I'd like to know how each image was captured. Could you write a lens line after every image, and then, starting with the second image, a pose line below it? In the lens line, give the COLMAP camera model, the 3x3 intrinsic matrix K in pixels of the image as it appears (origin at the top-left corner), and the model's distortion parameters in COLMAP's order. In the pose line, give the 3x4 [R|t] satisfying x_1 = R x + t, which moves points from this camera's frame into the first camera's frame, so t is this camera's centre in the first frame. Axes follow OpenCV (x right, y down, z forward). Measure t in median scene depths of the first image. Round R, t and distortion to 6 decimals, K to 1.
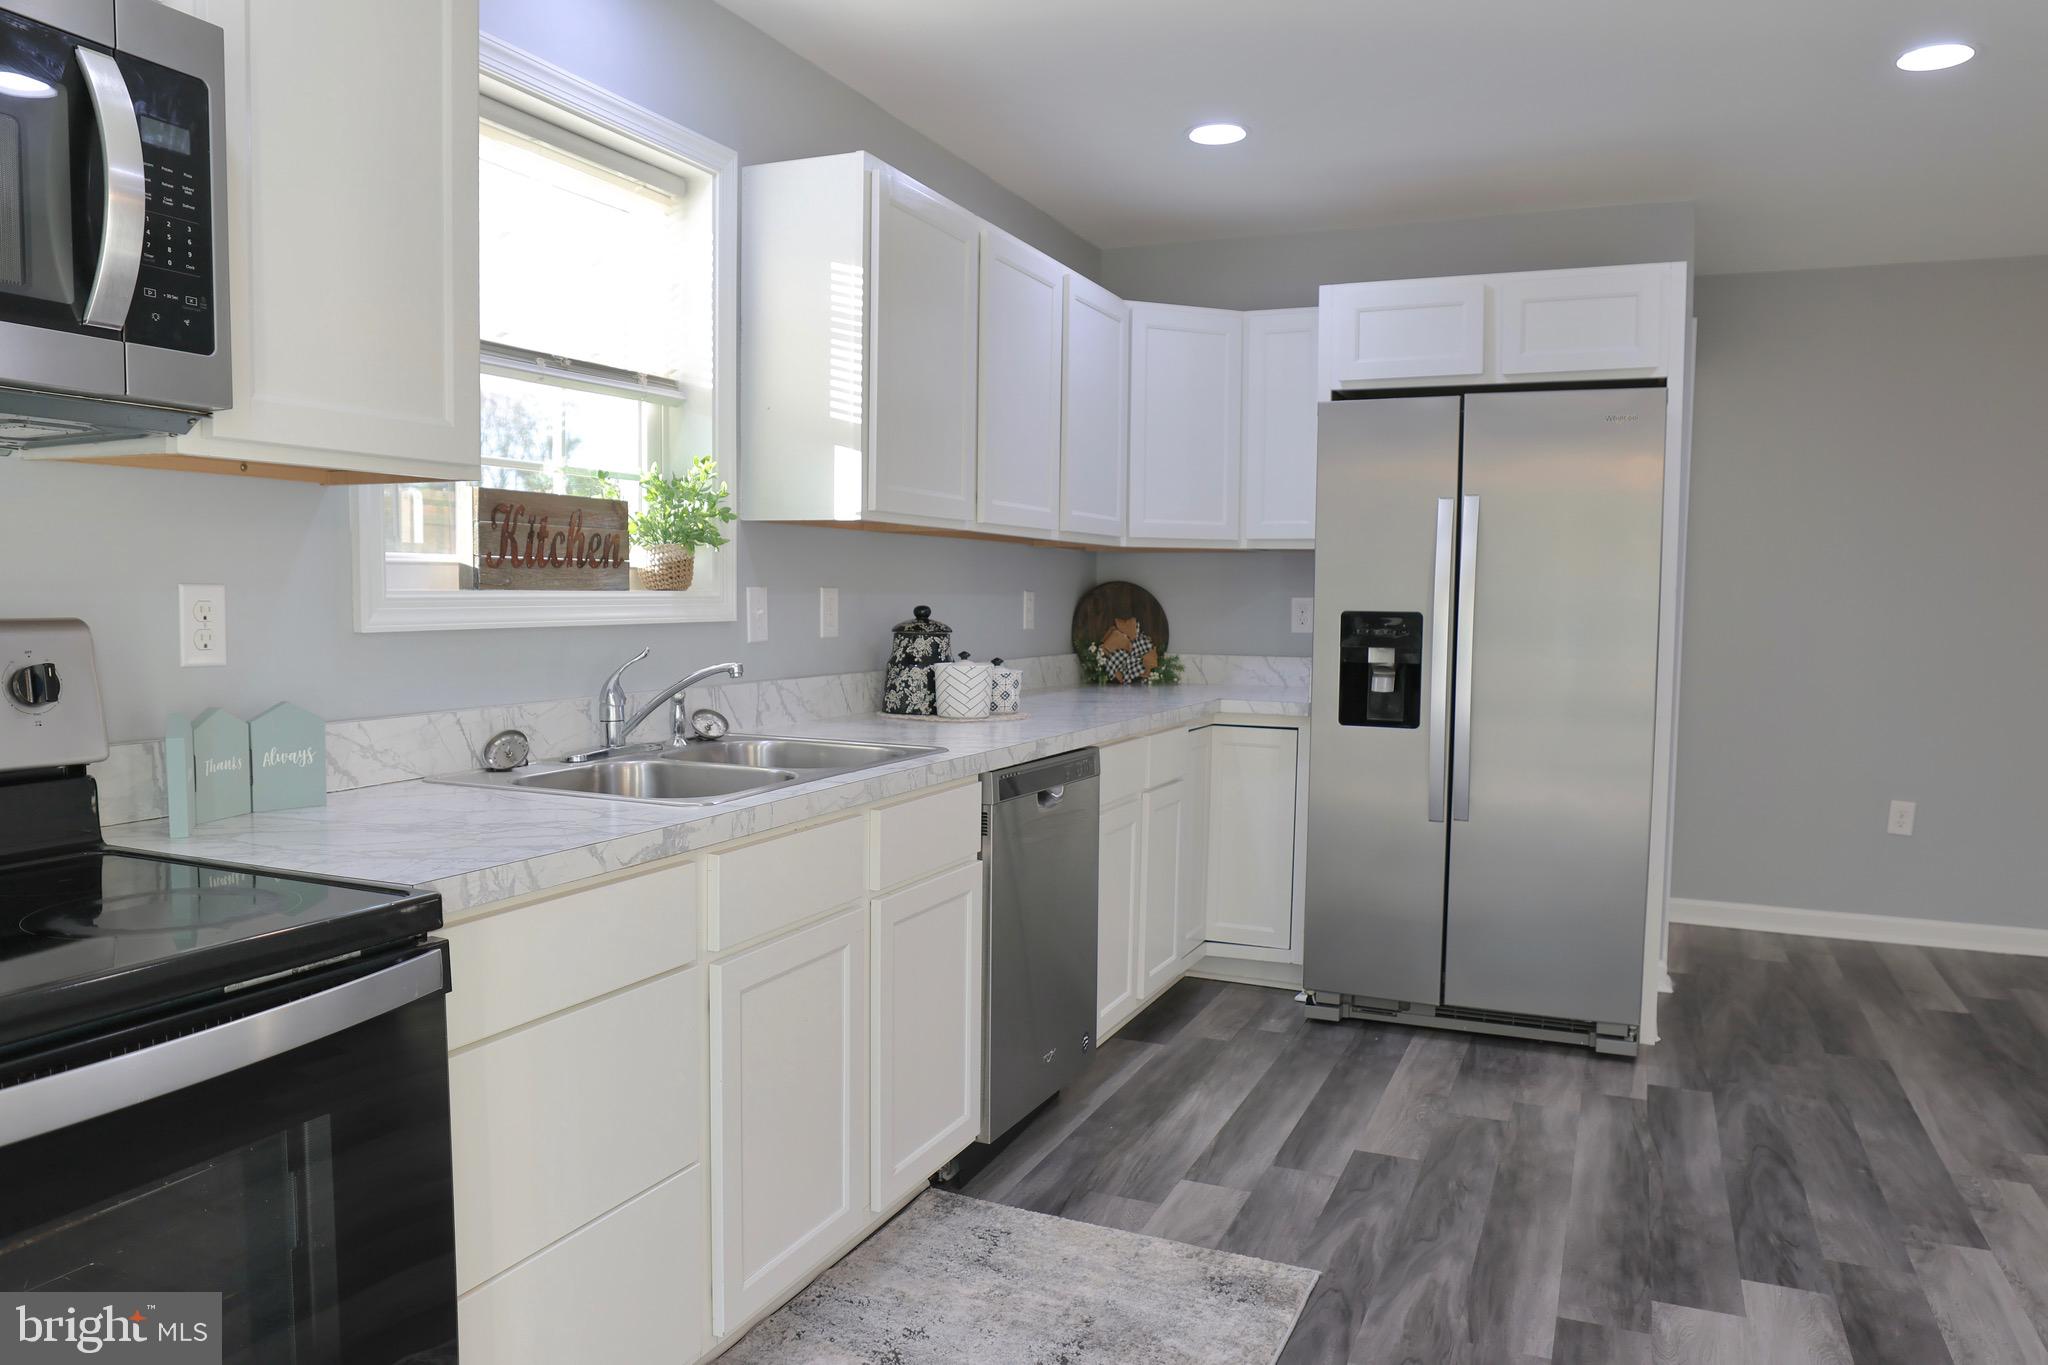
lens RADIAL K [[1419.4, 0, 1018.6], [0, 1419.4, 690.8], [0, 0, 1]] dist [-0.057329, 0.031845]
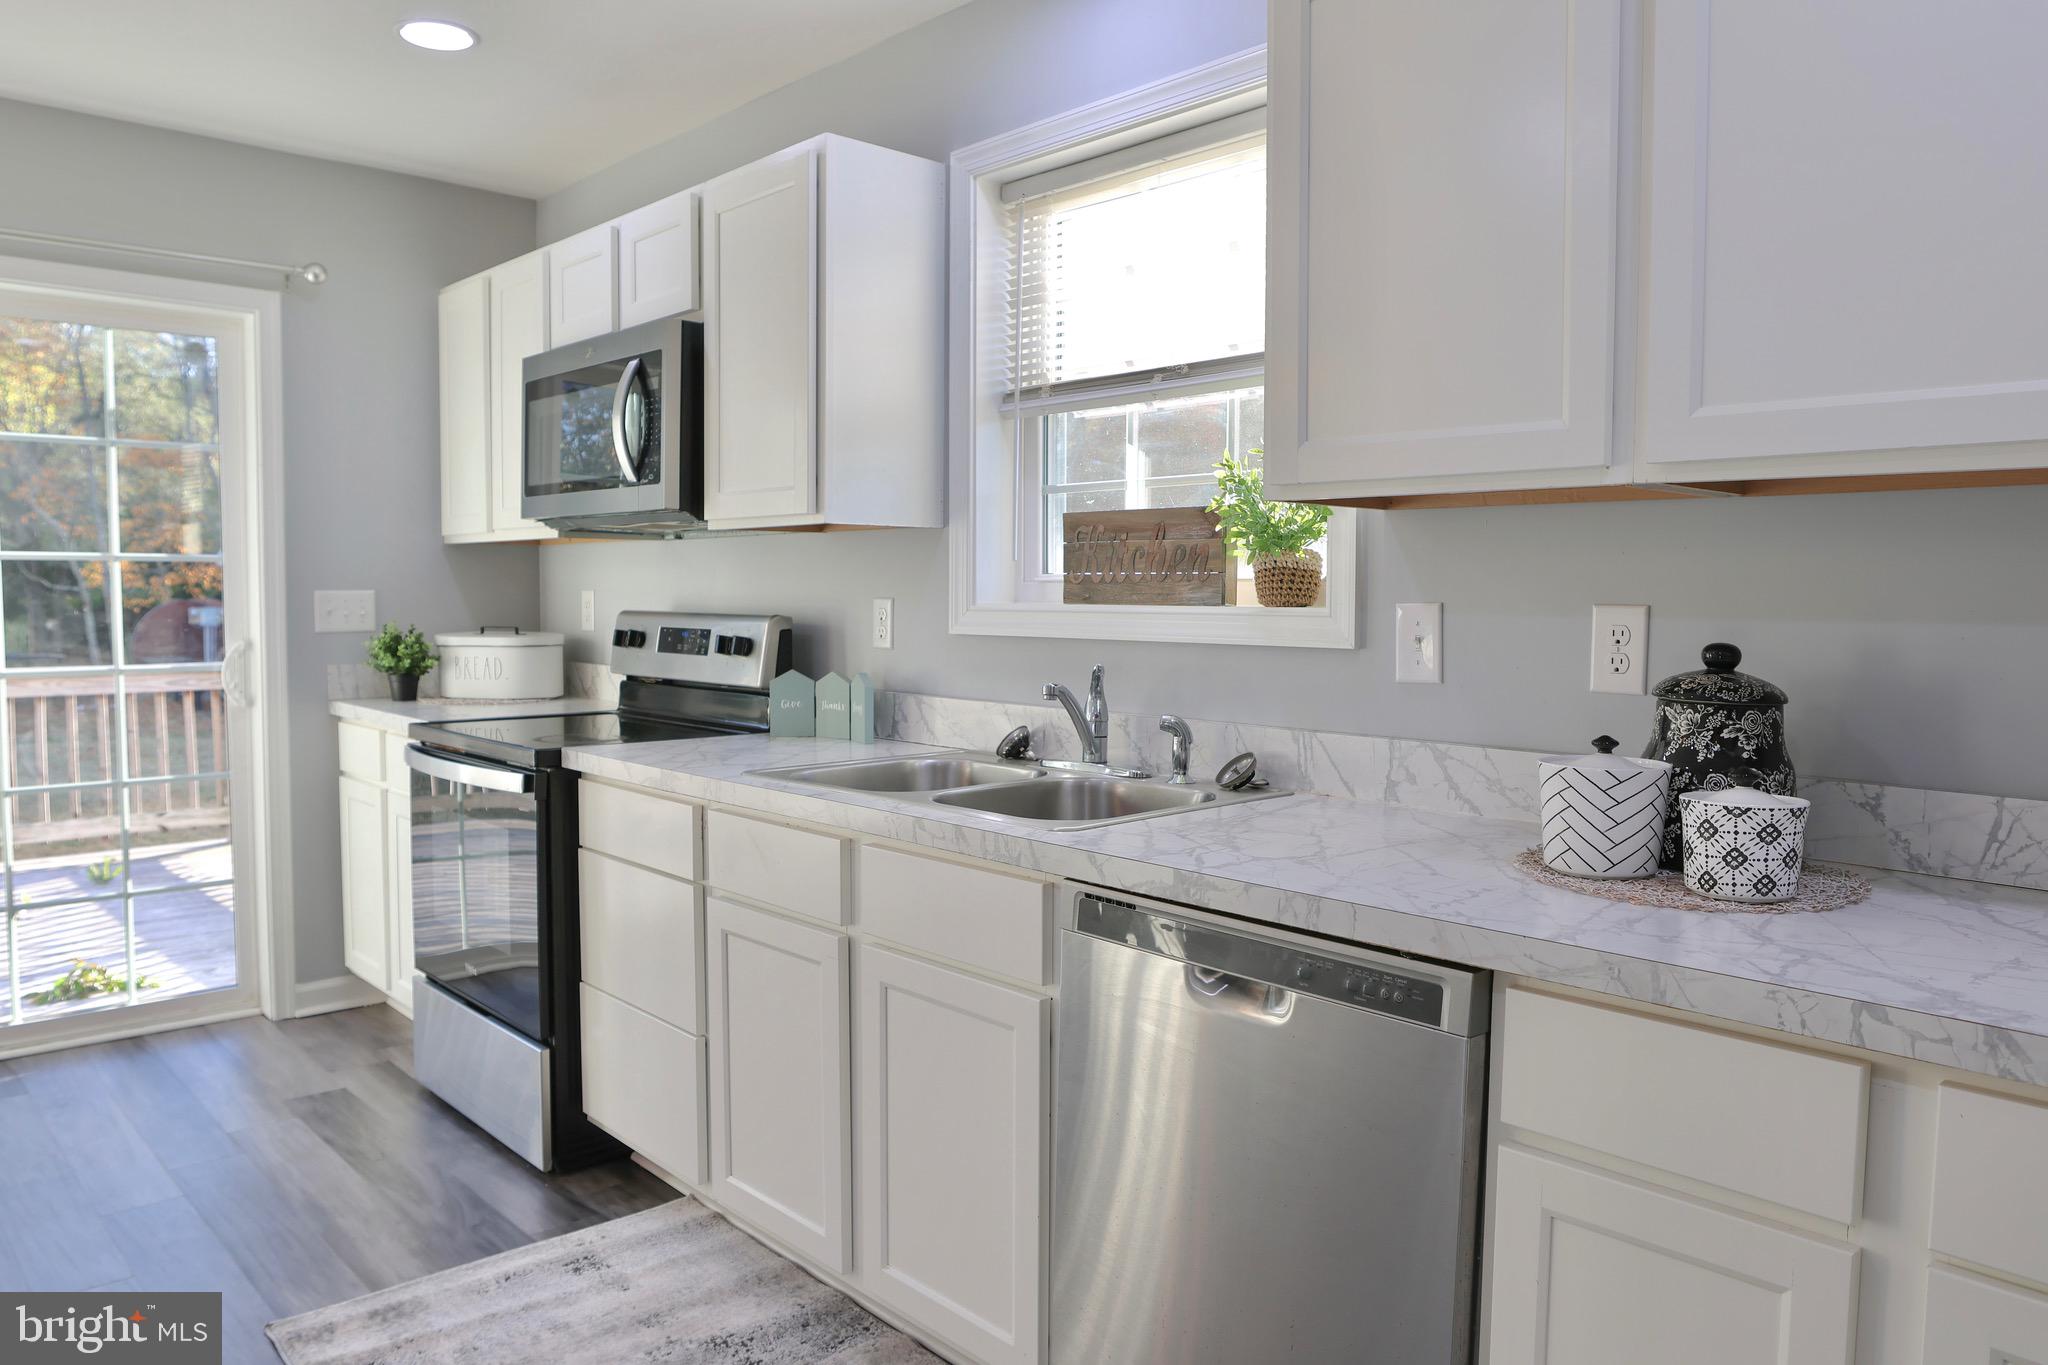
lens RADIAL K [[1425.5, 0, 1016.0], [0, 1425.5, 681.8], [0, 0, 1]] dist [-0.048868, 0.023172]
pose [[-0.399239, 0.042112, -0.915879, 0.488738], [-0.077436, 0.993827, 0.079450, -0.069334], [0.913571, 0.102641, -0.393514, 1.012302]]
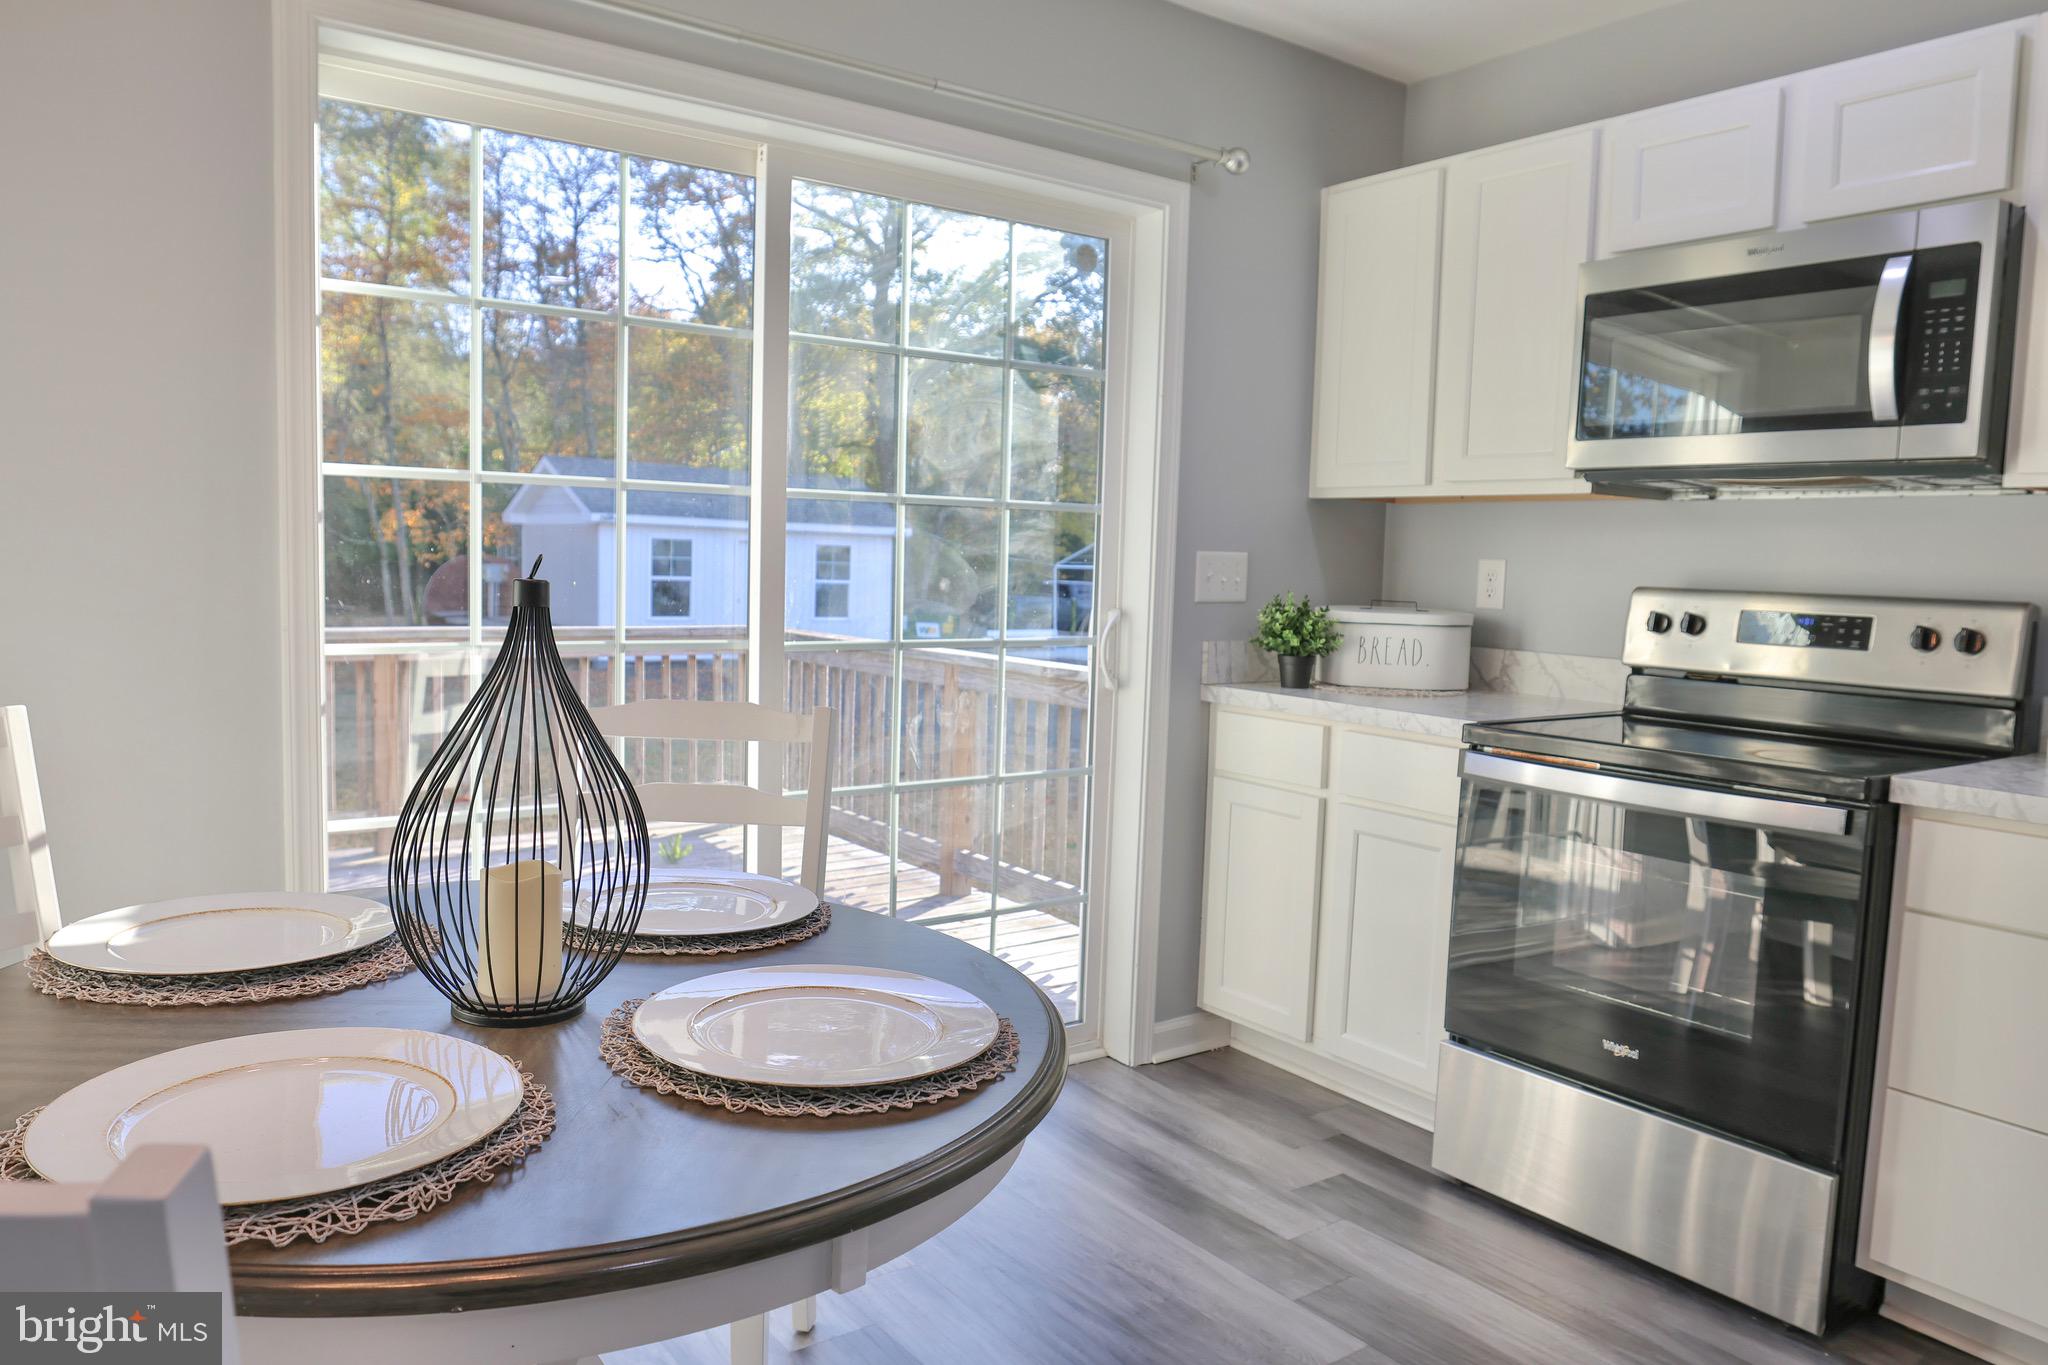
lens RADIAL K [[1419.4, 0, 1018.6], [0, 1419.4, 690.8], [0, 0, 1]] dist [-0.057329, 0.031845]
pose [[-0.505271, 0.049188, -0.861558, 0.547041], [-0.099011, 0.988477, 0.114500, -0.010612], [0.857262, 0.143157, -0.494578, 0.397118]]
